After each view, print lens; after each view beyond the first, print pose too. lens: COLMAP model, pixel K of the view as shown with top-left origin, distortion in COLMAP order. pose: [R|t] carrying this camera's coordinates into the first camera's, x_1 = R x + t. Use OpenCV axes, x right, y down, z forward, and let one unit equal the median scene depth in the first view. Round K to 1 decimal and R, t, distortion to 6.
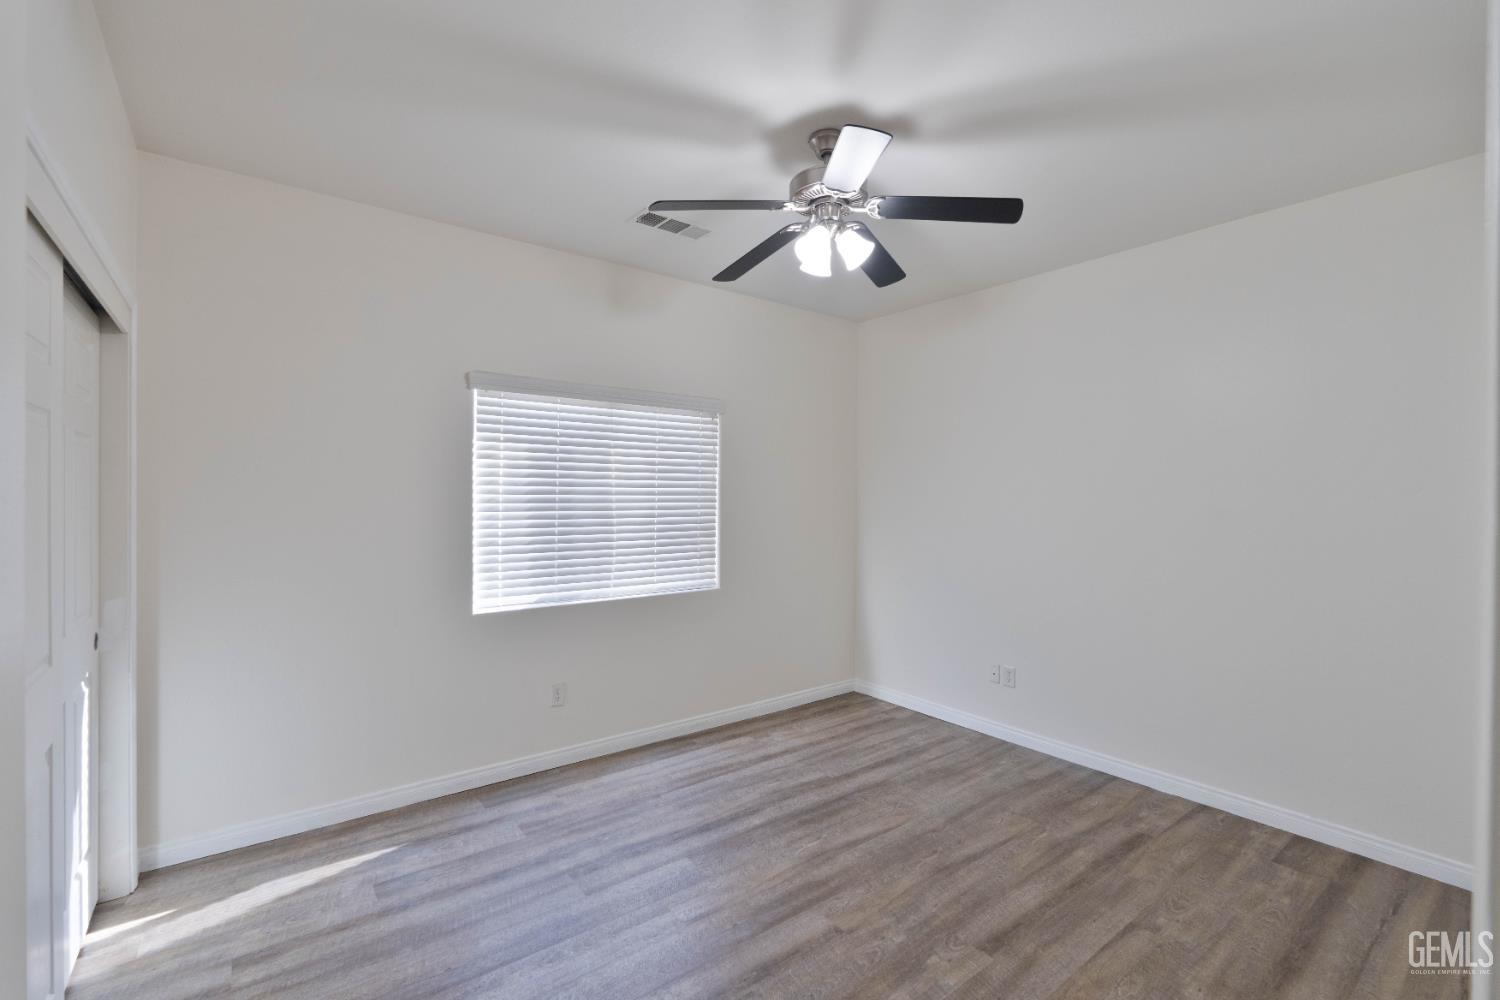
lens RADIAL K [[656.5, 0, 753.3], [0, 656.5, 498.2], [0, 0, 1]] dist [-0.003579, 0.000778]
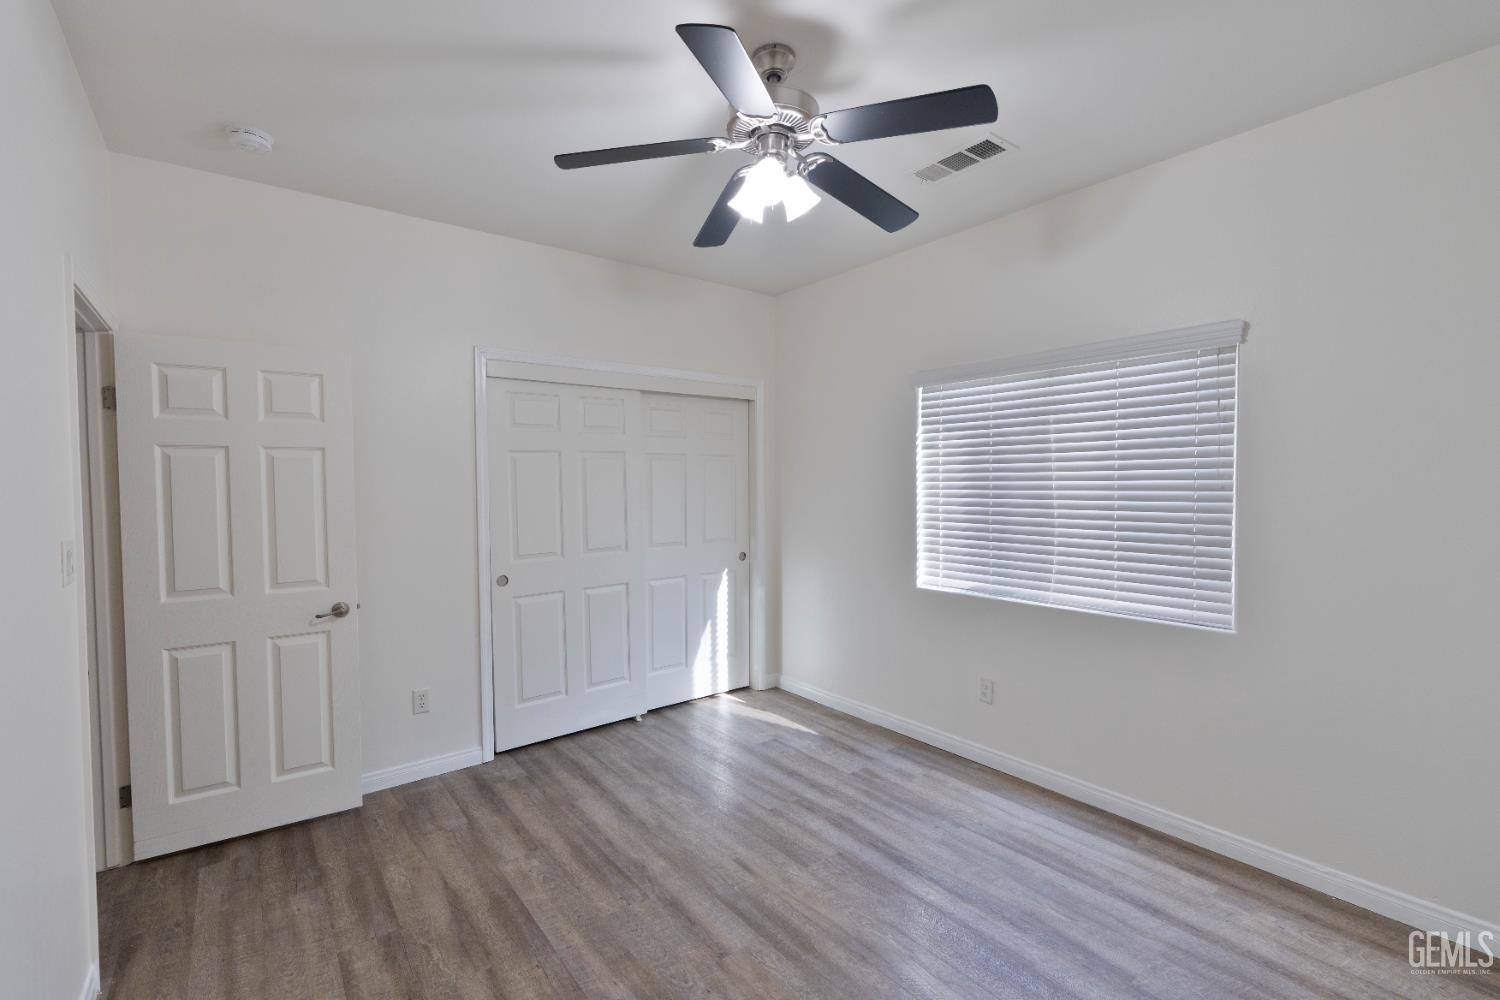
lens RADIAL K [[656.5, 0, 747.3], [0, 656.5, 503.0], [0, 0, 1]] dist [-0.003579, 0.000778]
pose [[-0.001606, 0.025261, -0.999680, 0.702752], [0.001368, 0.999680, 0.025259, 0.001731], [0.999998, -0.001327, -0.001640, 0.705951]]
